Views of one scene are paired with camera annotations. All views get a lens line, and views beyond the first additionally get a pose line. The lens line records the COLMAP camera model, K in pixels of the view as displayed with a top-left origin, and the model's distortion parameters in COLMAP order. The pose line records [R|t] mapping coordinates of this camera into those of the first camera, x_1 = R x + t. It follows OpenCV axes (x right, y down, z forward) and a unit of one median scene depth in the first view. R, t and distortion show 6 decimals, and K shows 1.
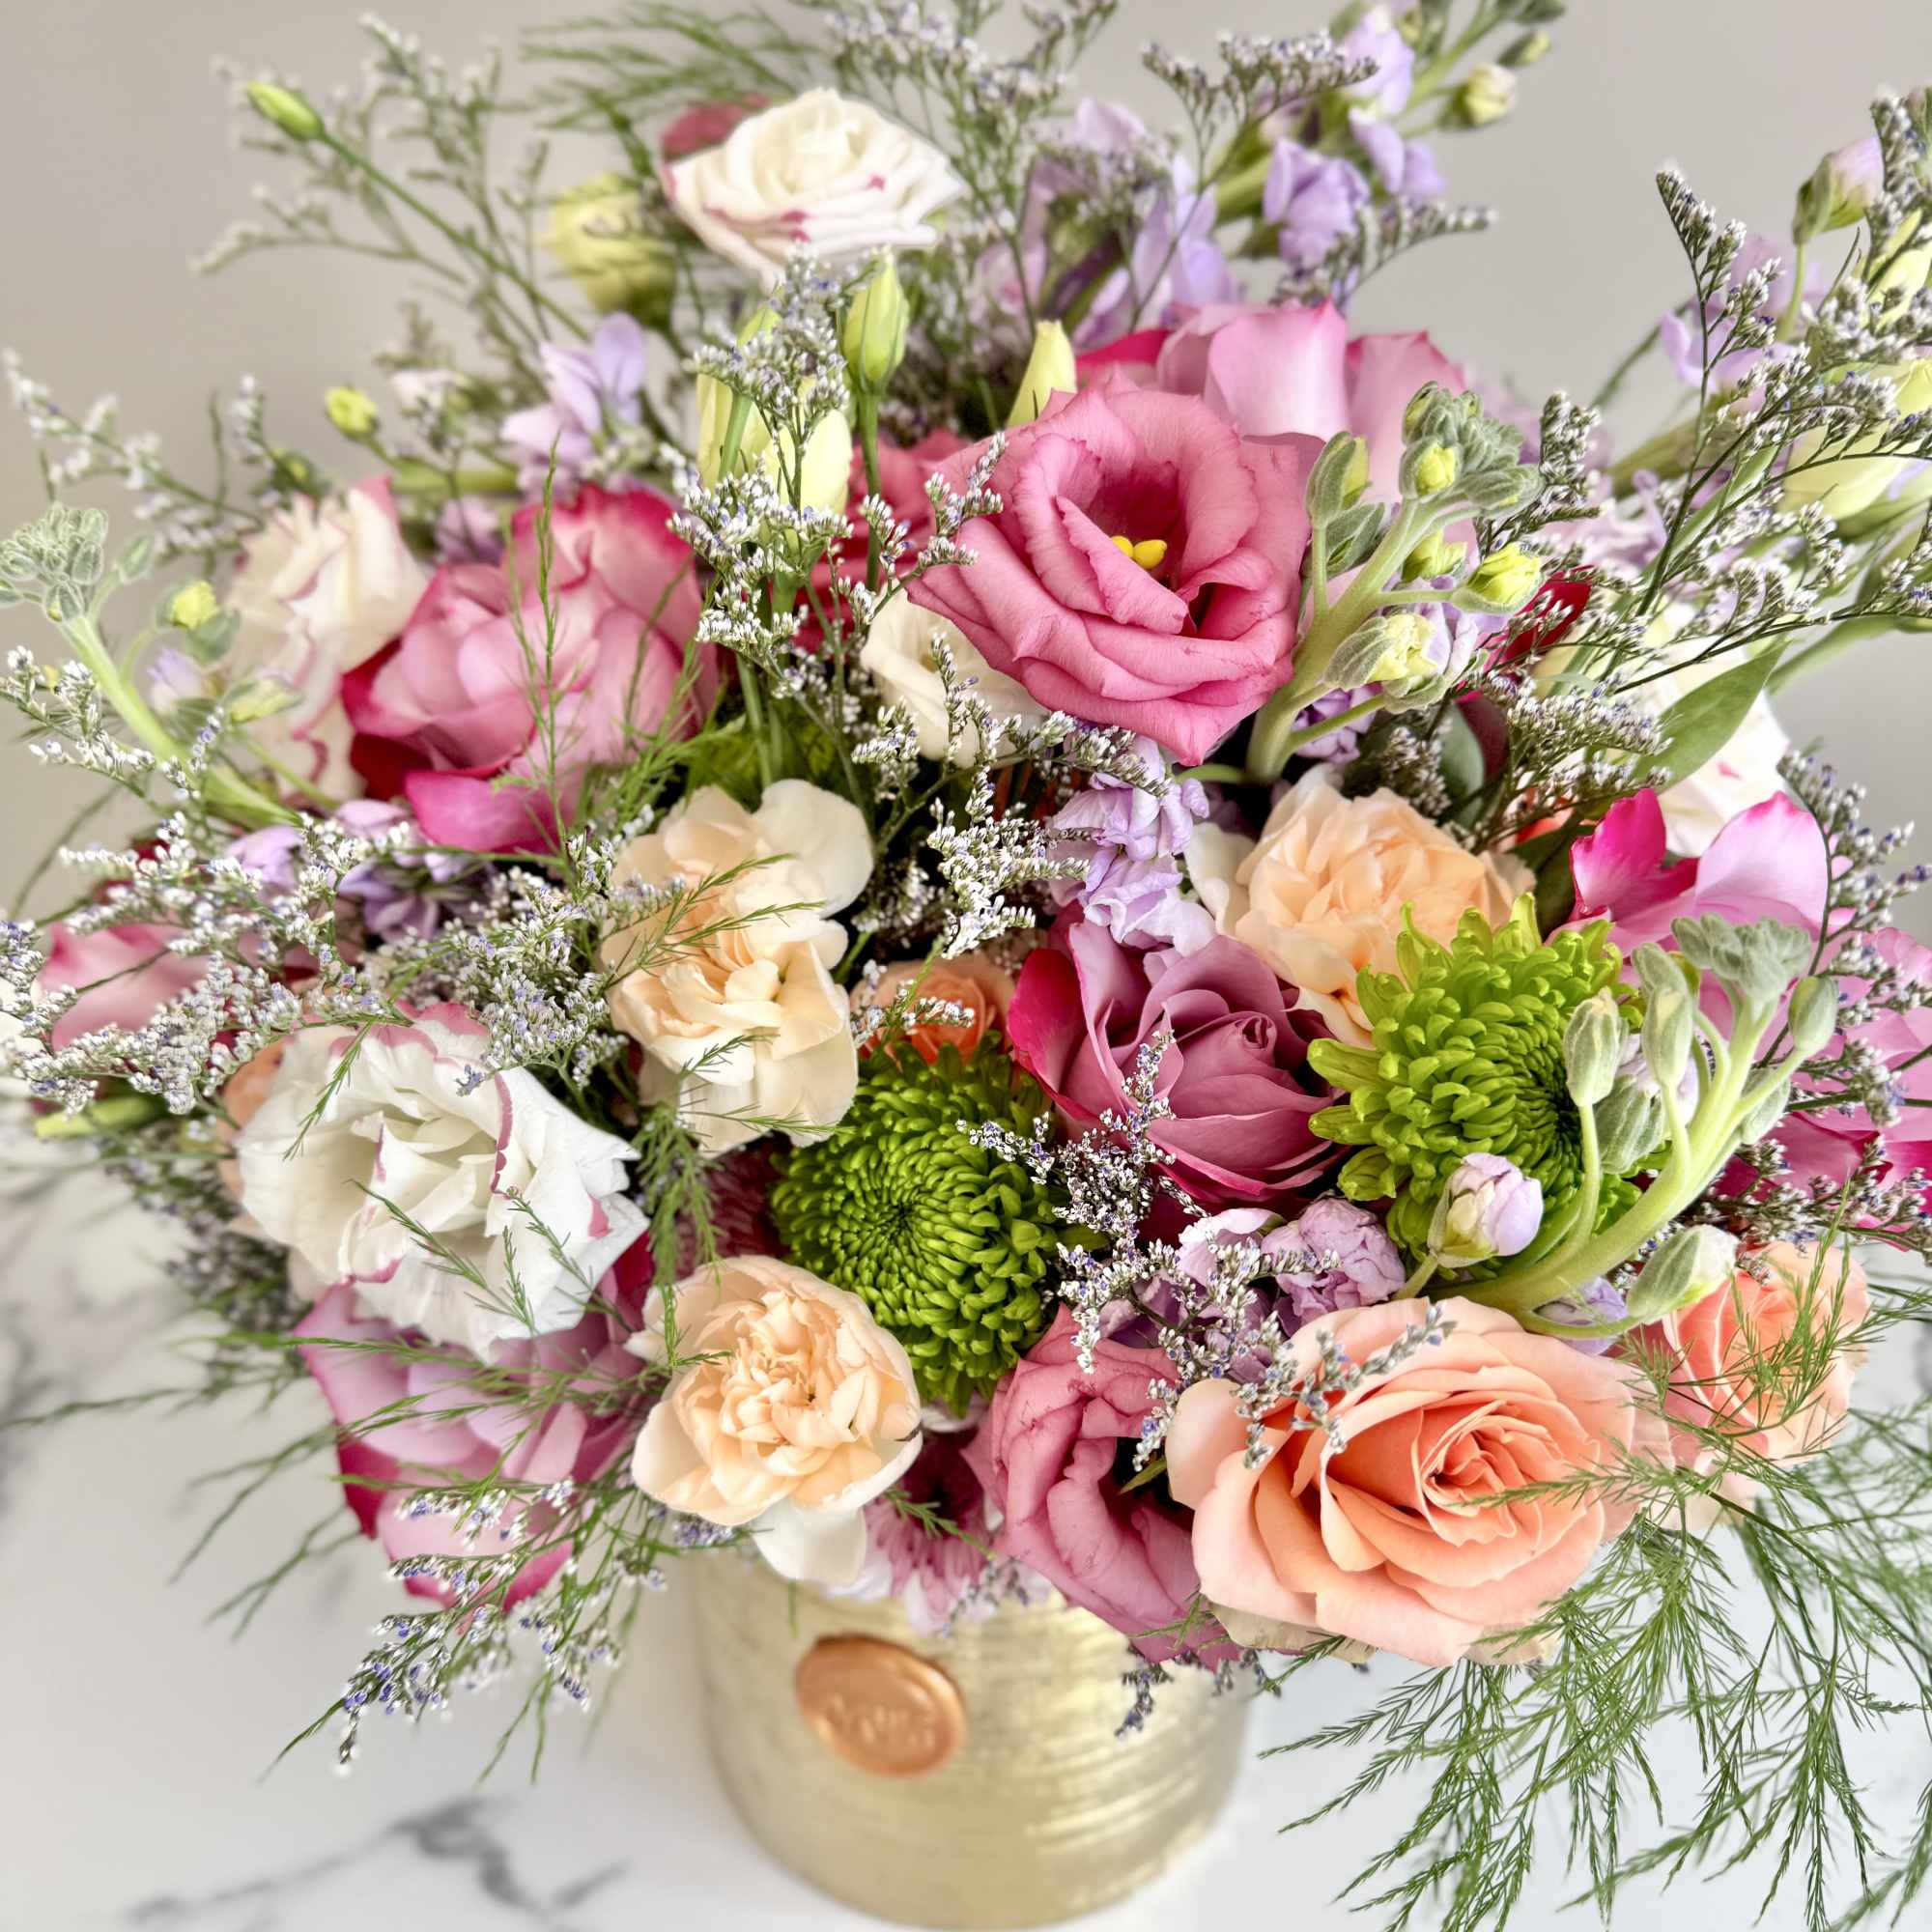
lens RADIAL K [[1809.4, 0, 966.0], [0, 1809.4, 966.0], [0, 0, 1]] dist [0.102778, -0.215566]
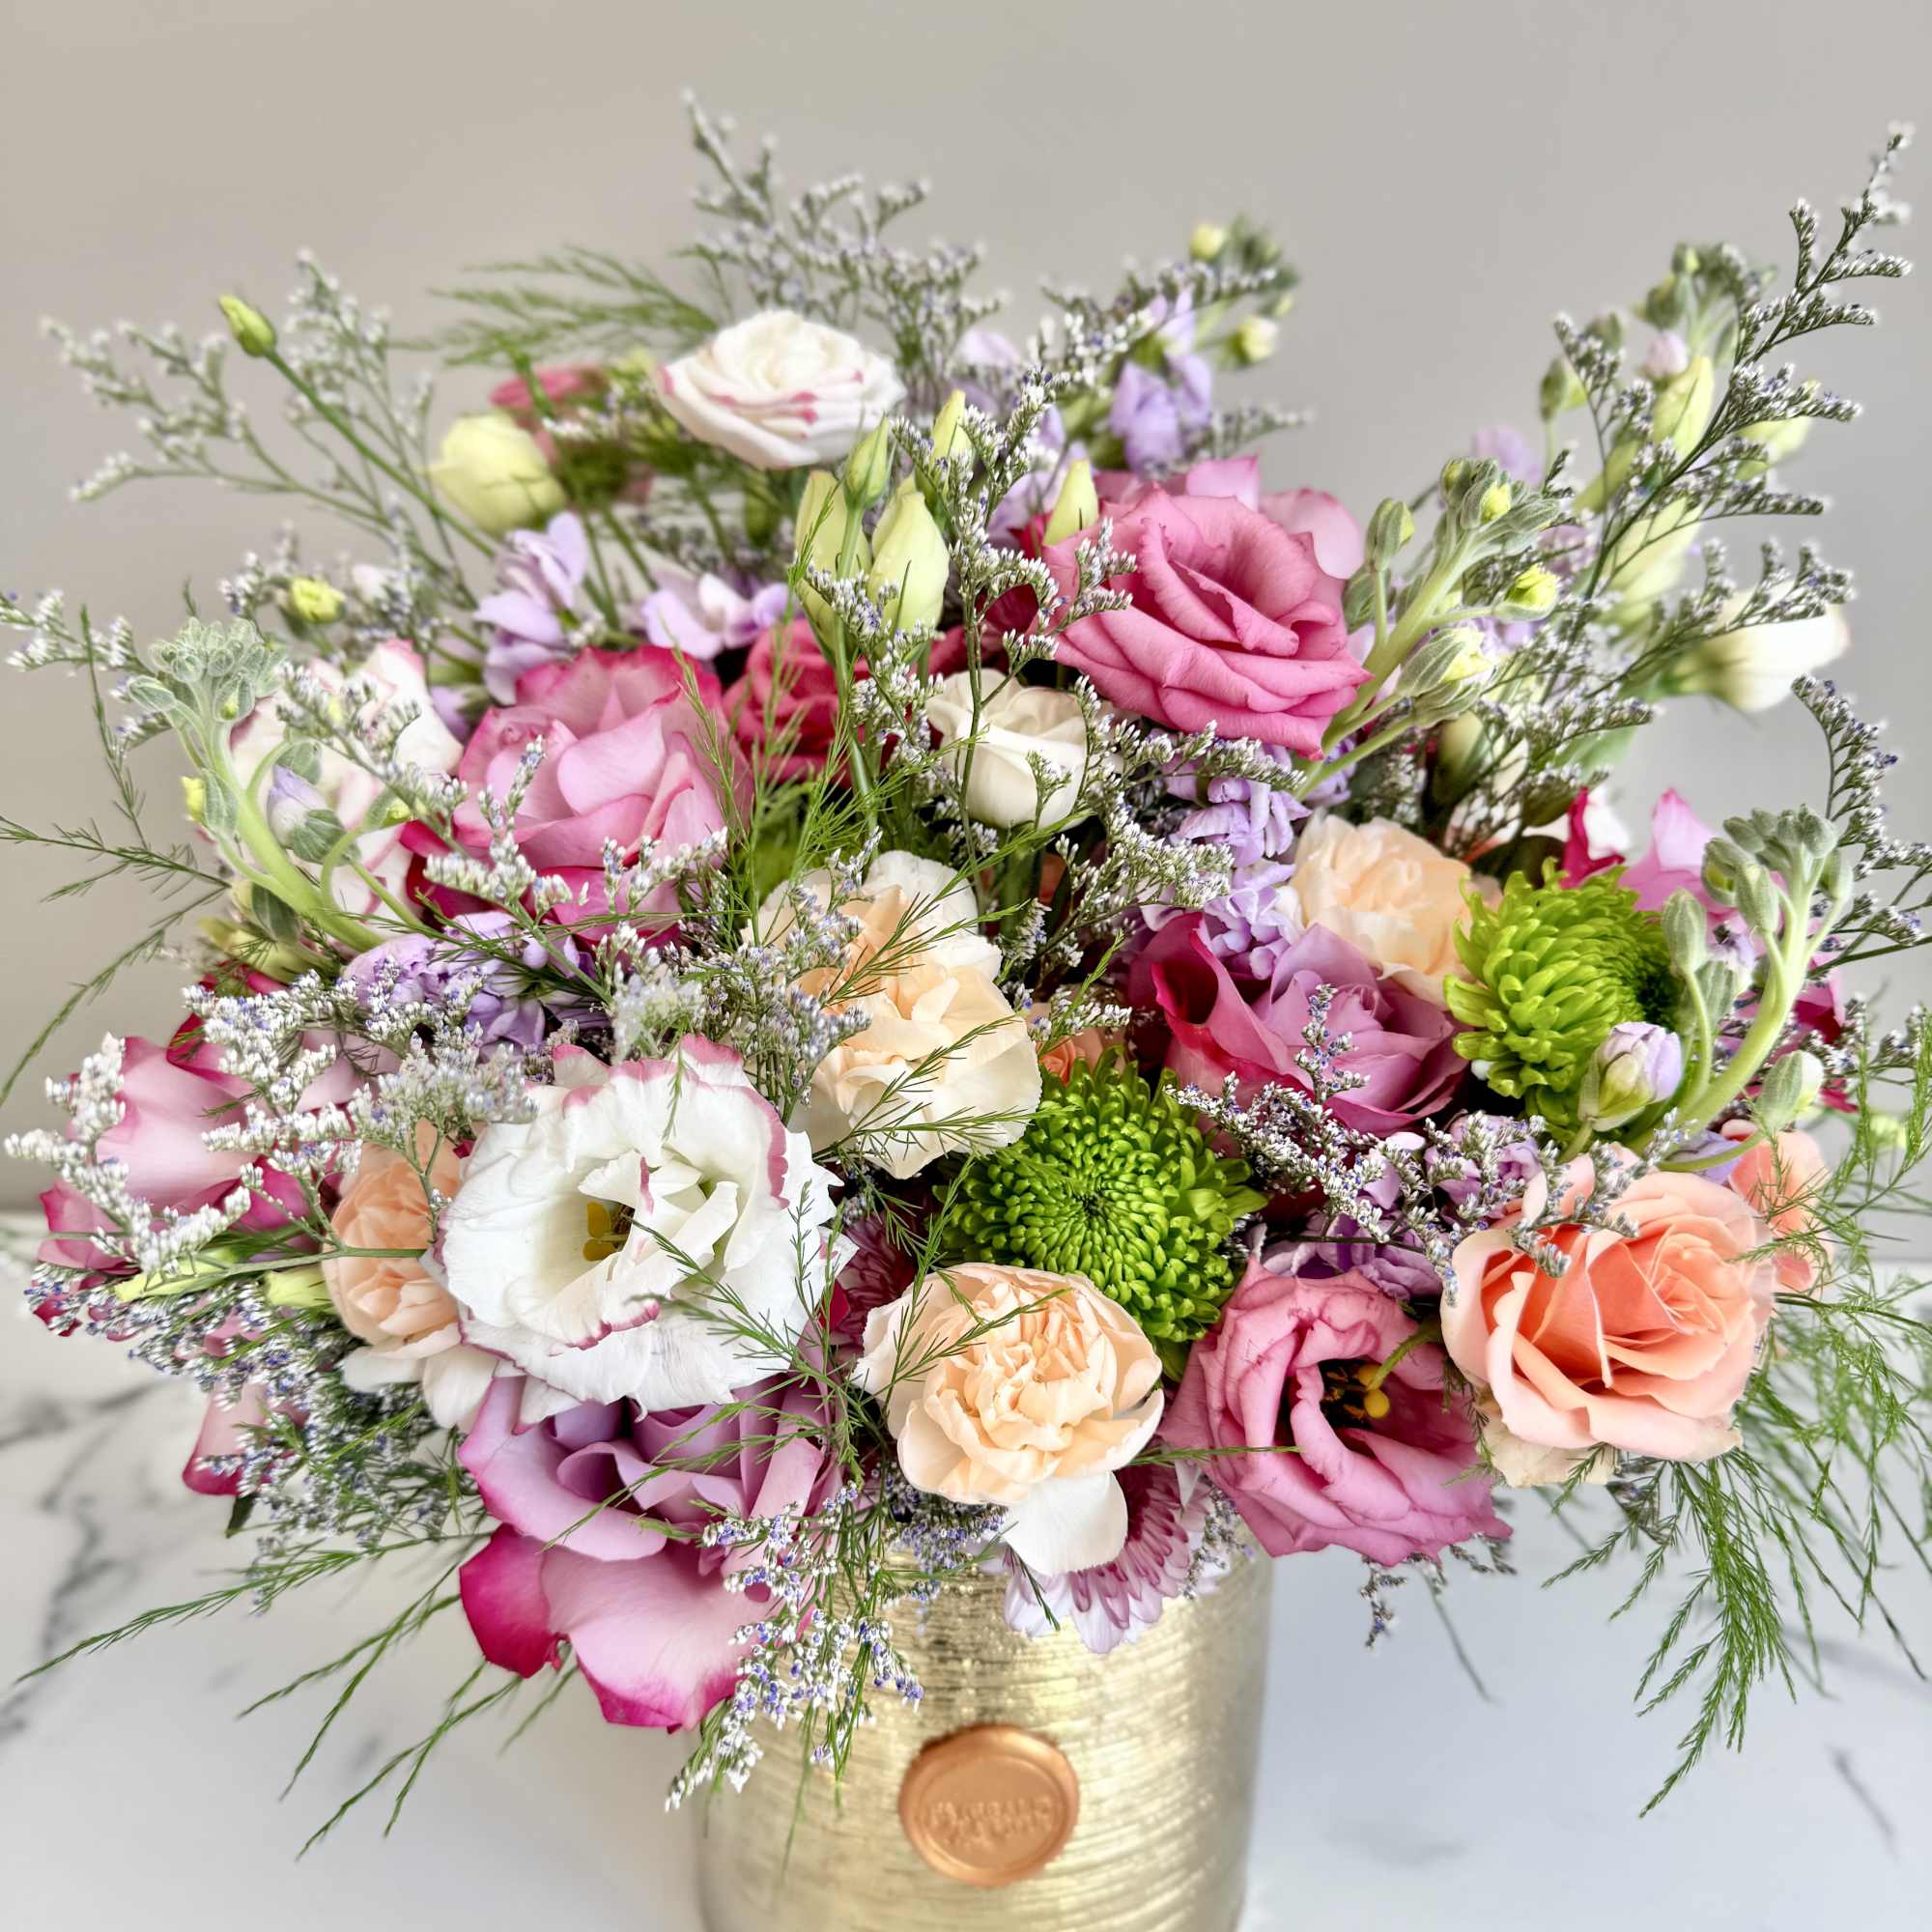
lens RADIAL K [[1809.4, 0, 966.0], [0, 1809.4, 966.0], [0, 0, 1]] dist [0.102778, -0.215566]
pose [[0.943427, -0.087056, 0.319948, -0.451204], [0.152300, 0.970882, -0.184915, 0.191806], [-0.294533, 0.223182, 0.929215, -0.026832]]
